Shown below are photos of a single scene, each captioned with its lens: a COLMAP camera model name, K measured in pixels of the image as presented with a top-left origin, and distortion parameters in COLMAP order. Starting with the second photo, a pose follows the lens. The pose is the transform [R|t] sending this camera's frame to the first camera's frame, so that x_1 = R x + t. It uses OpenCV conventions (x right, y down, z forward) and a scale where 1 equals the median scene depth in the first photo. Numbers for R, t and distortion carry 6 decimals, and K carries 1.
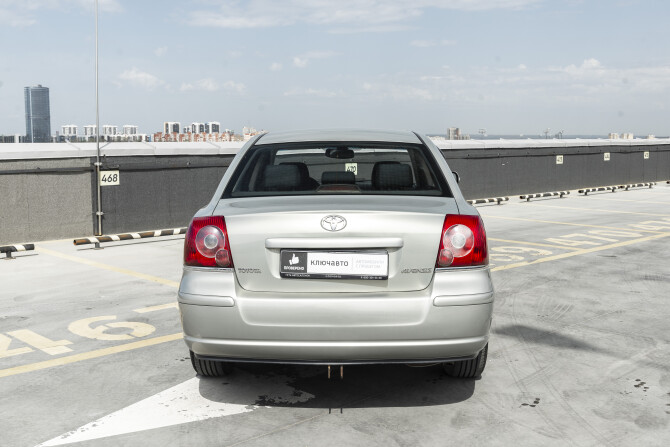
lens RADIAL K [[775.7, 0, 335.0], [0, 775.7, 223.5], [0, 0, 1]] dist [-0.002775, -0.026730]
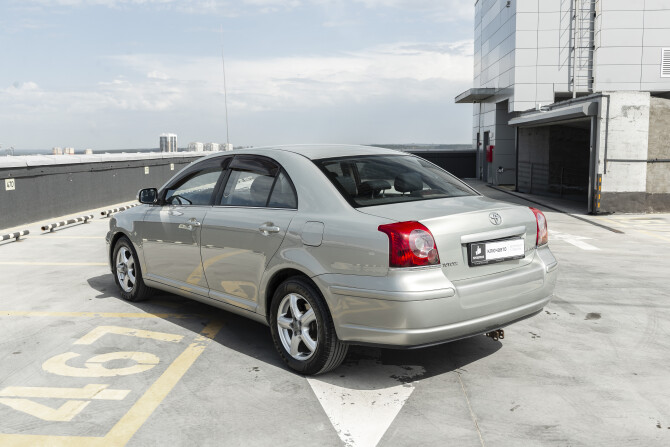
lens RADIAL K [[658.9, 0, 335.0], [0, 658.9, 223.5], [0, 0, 1]] dist [-0.007565, -0.008891]
pose [[0.739593, -0.078347, 0.668478, -0.815819], [0.079306, 0.996427, 0.029041, -0.039817], [-0.668365, 0.031536, 0.743164, 0.331849]]
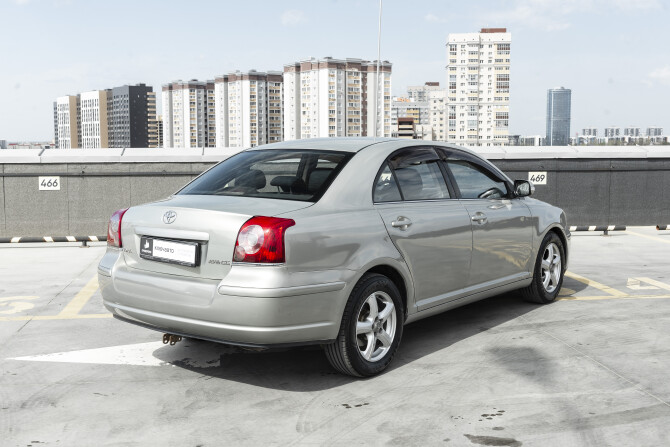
lens RADIAL K [[791.5, 0, 335.0], [0, 791.5, 223.5], [0, 0, 1]] dist [-0.007789, 0.000362]
pose [[0.805717, 0.060559, -0.589197, 0.836598], [-0.063135, 0.997873, 0.016227, -0.024121], [0.588926, 0.024125, 0.807827, 0.131572]]
